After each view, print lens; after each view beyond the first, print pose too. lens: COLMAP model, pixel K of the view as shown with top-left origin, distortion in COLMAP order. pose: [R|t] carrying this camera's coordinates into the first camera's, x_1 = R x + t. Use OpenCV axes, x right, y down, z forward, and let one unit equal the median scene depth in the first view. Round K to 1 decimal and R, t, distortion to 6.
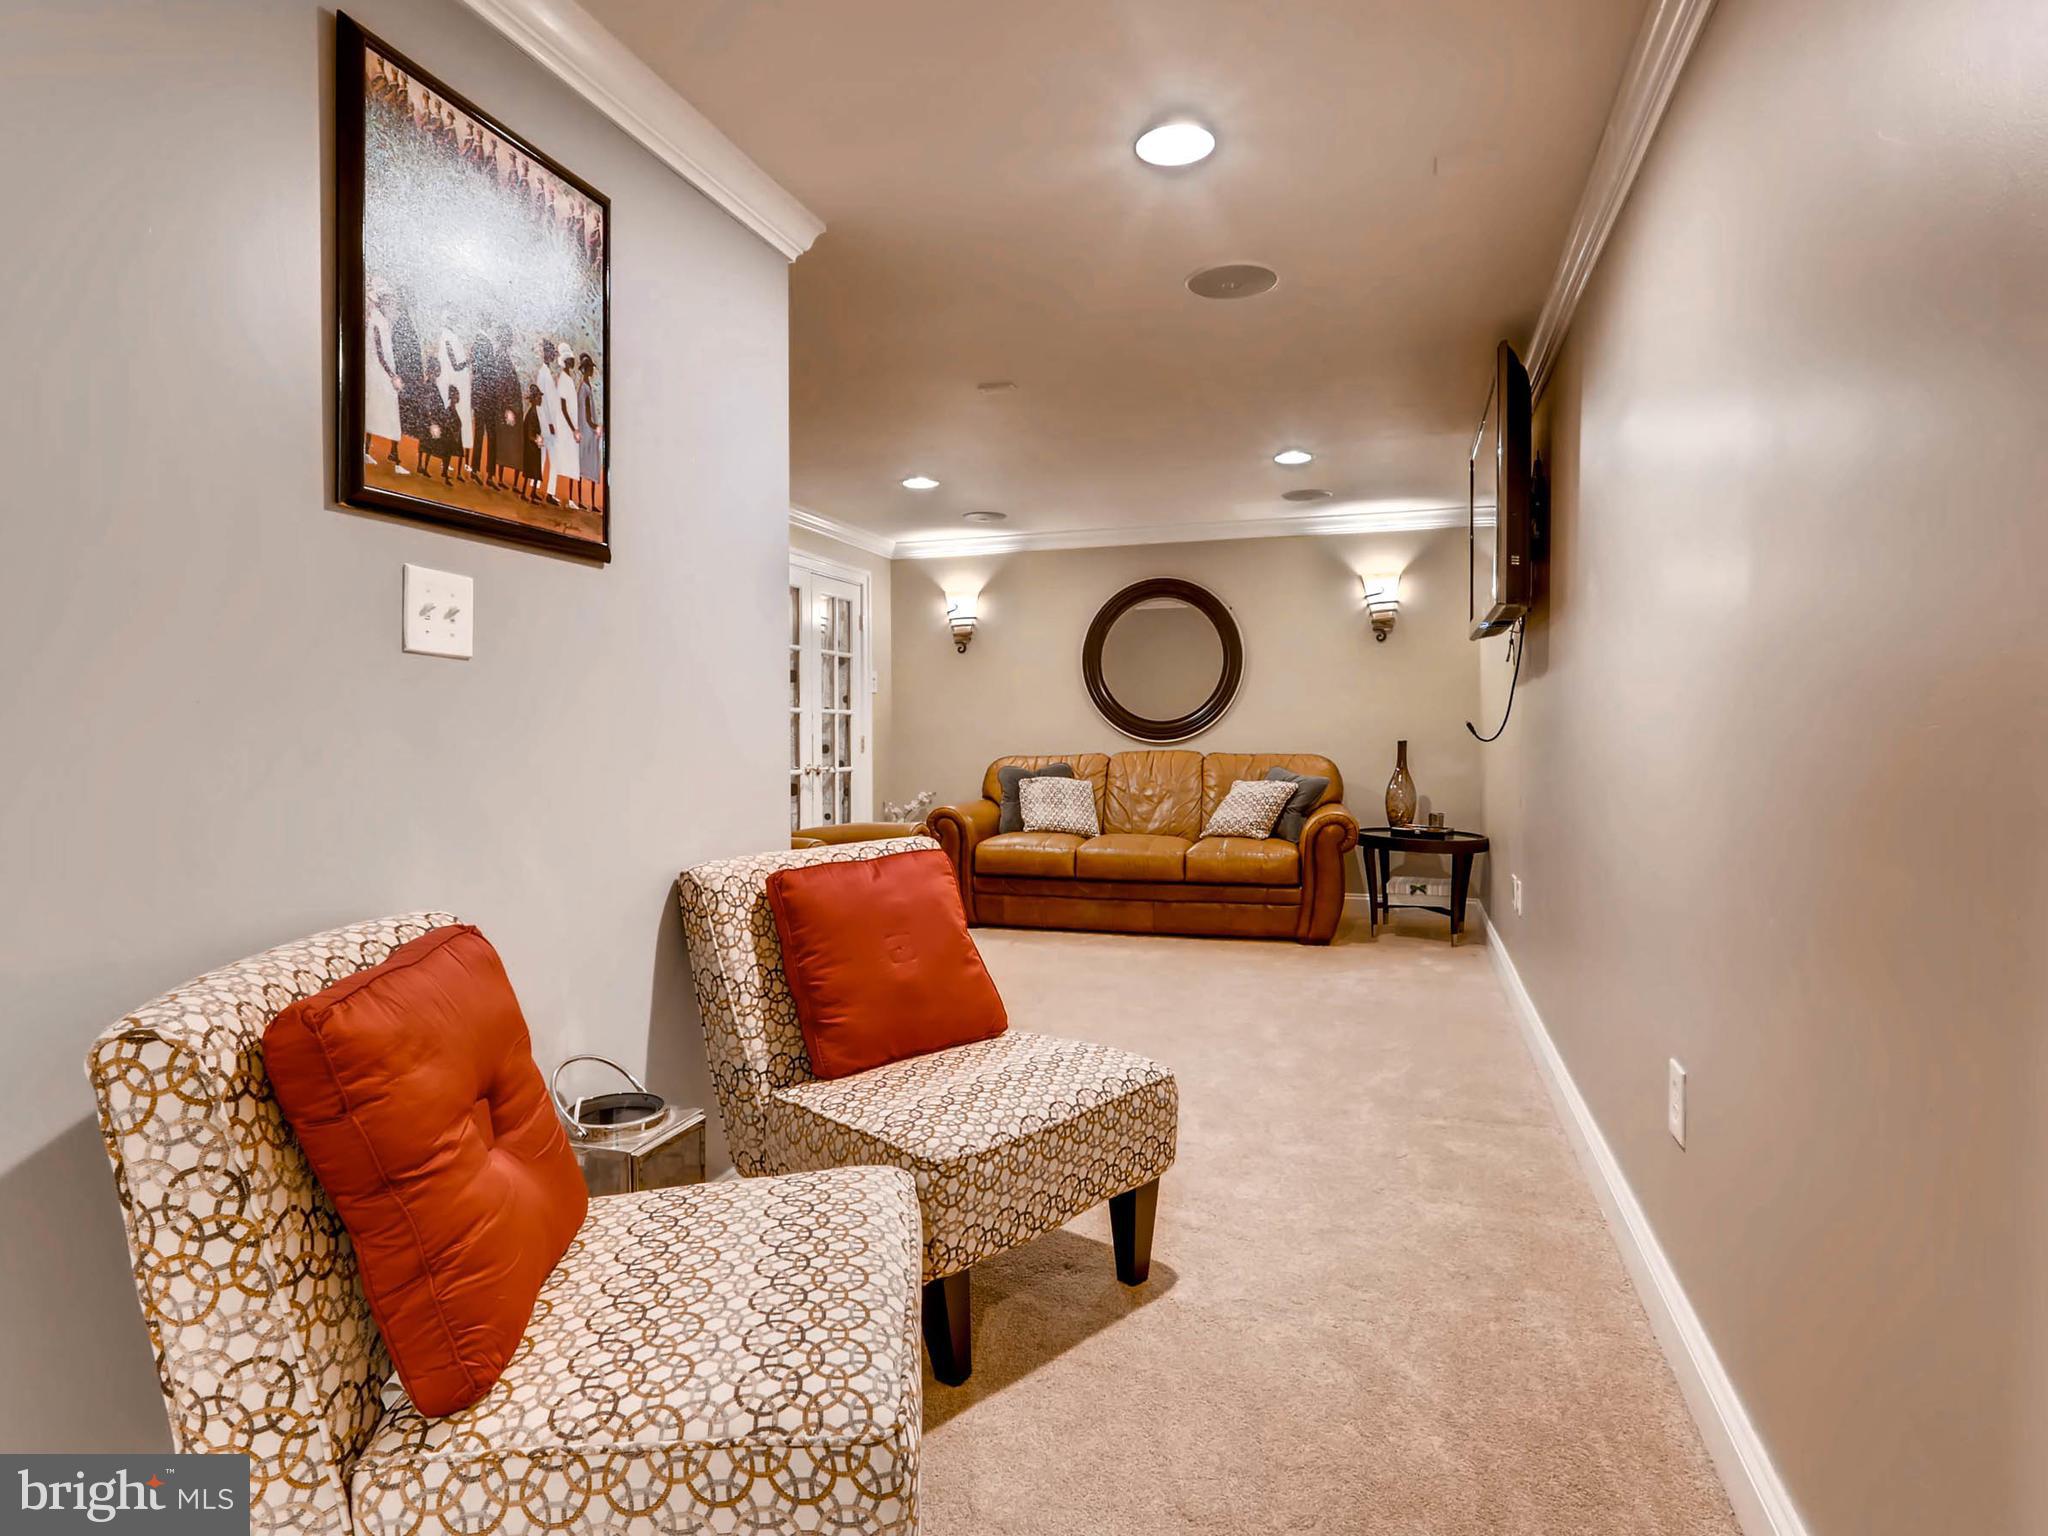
lens RADIAL K [[1104.0, 0, 1028.1], [0, 1104.0, 754.9], [0, 0, 1]] dist [-0.008734, 0.001681]
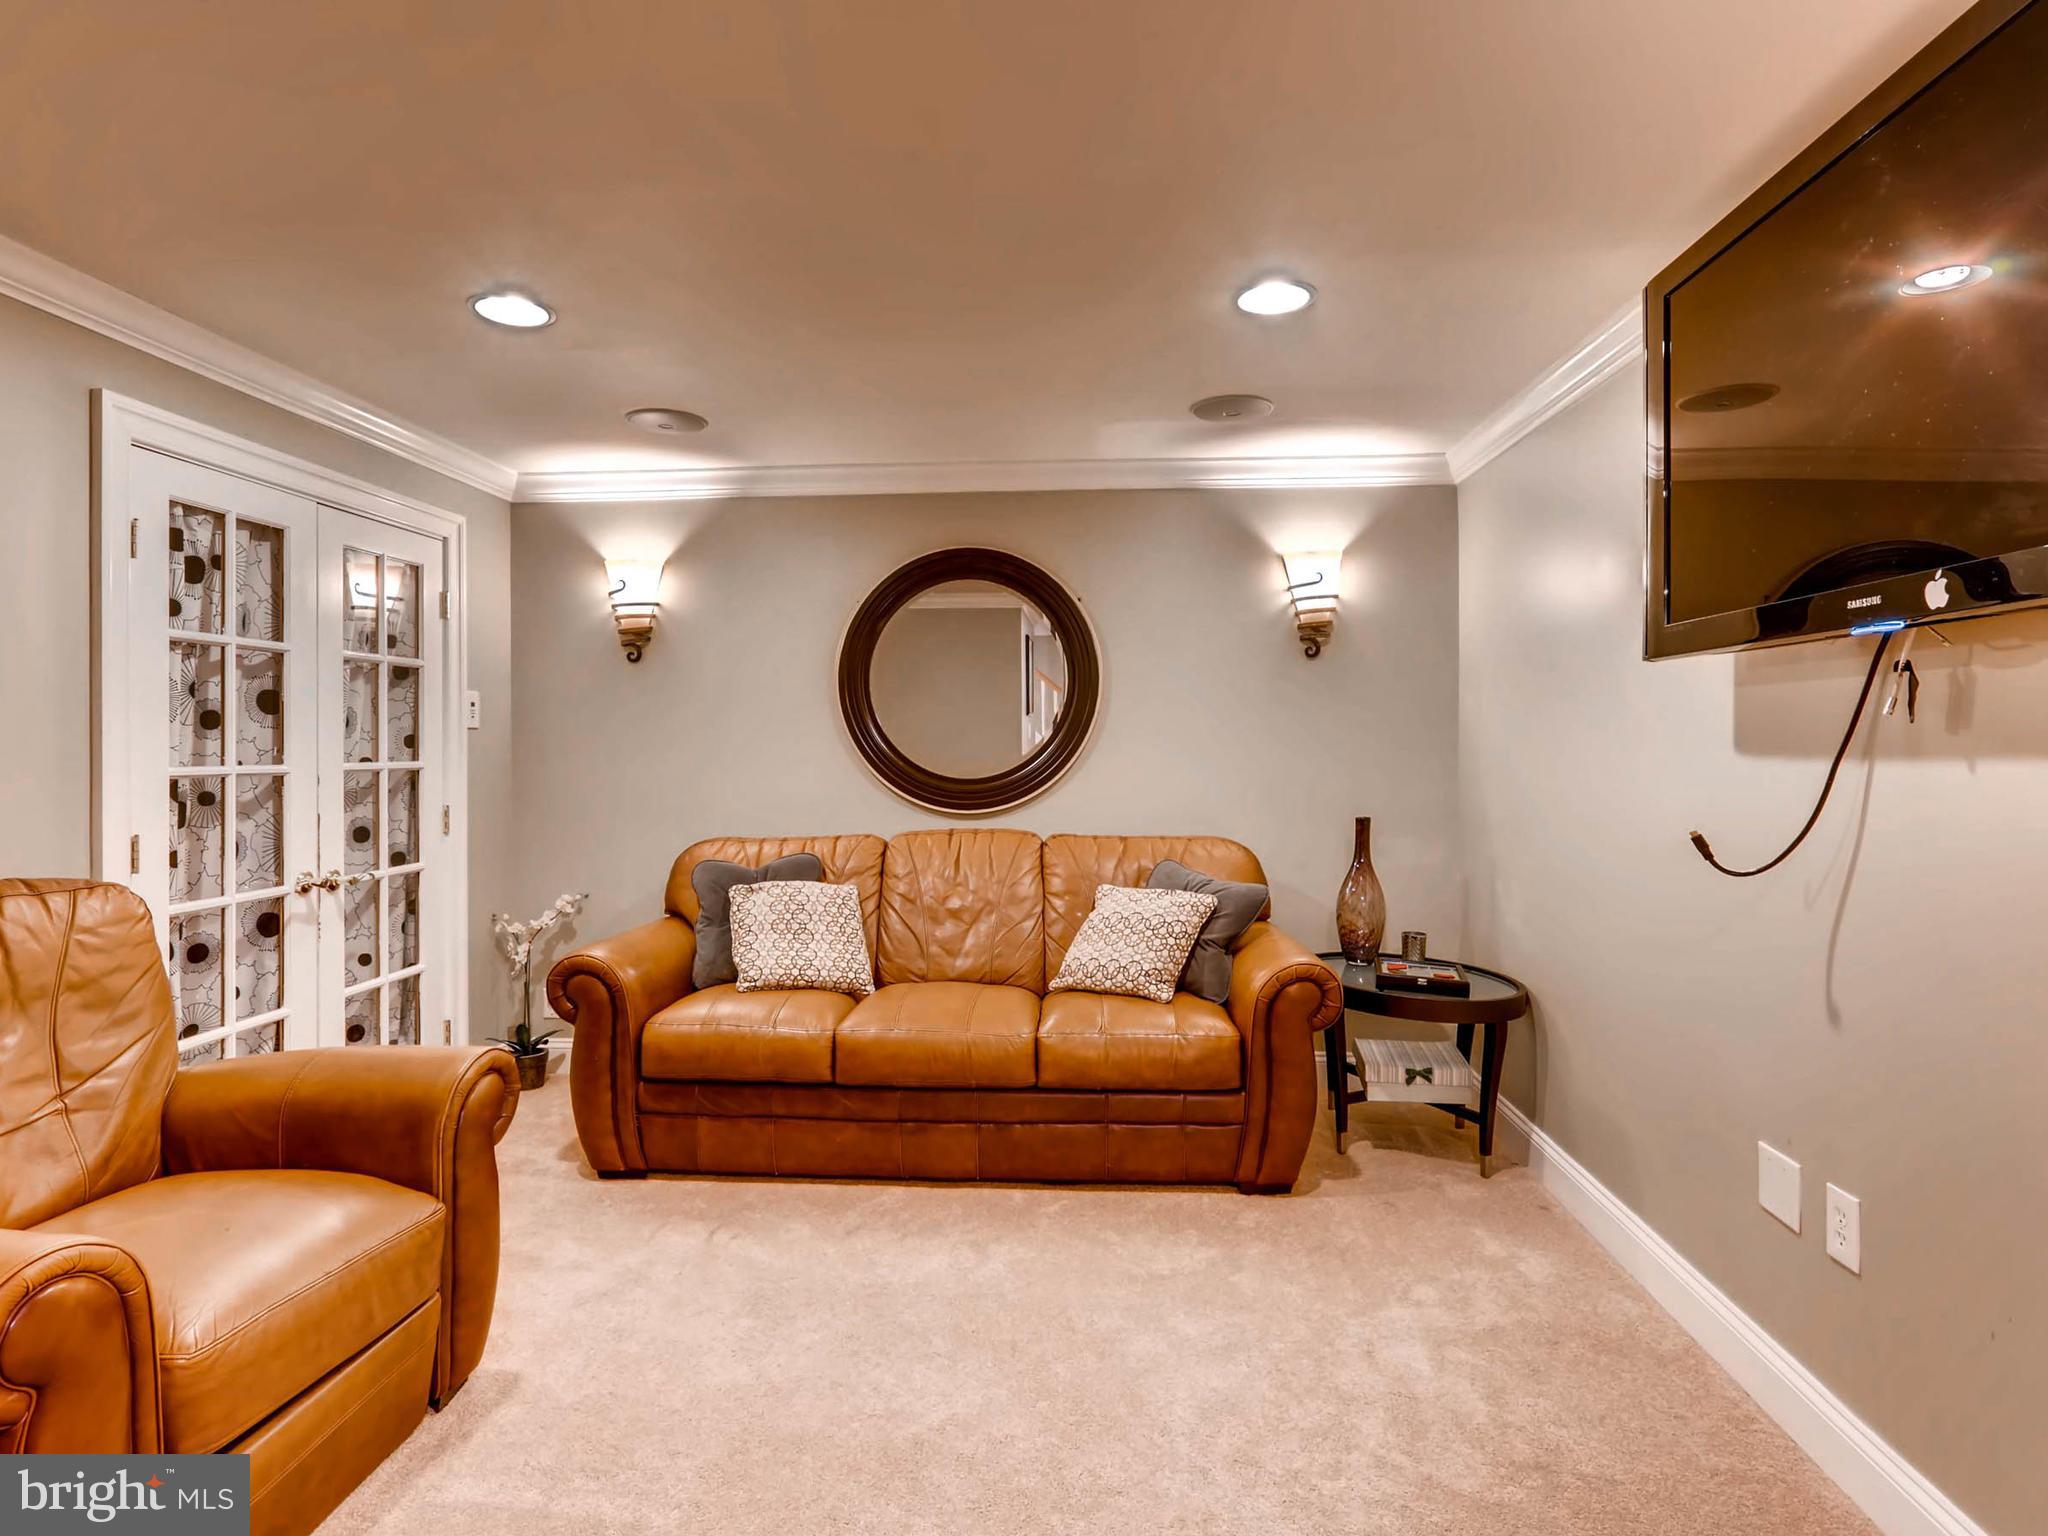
lens RADIAL K [[1104.0, 0, 1013.1], [0, 1104.0, 755.1], [0, 0, 1]] dist [-0.008734, 0.001681]
pose [[0.974259, 0.001714, 0.225424, 0.006079], [0.000640, 0.999946, -0.010370, -0.040892], [-0.225429, 0.010248, 0.974206, 0.425975]]
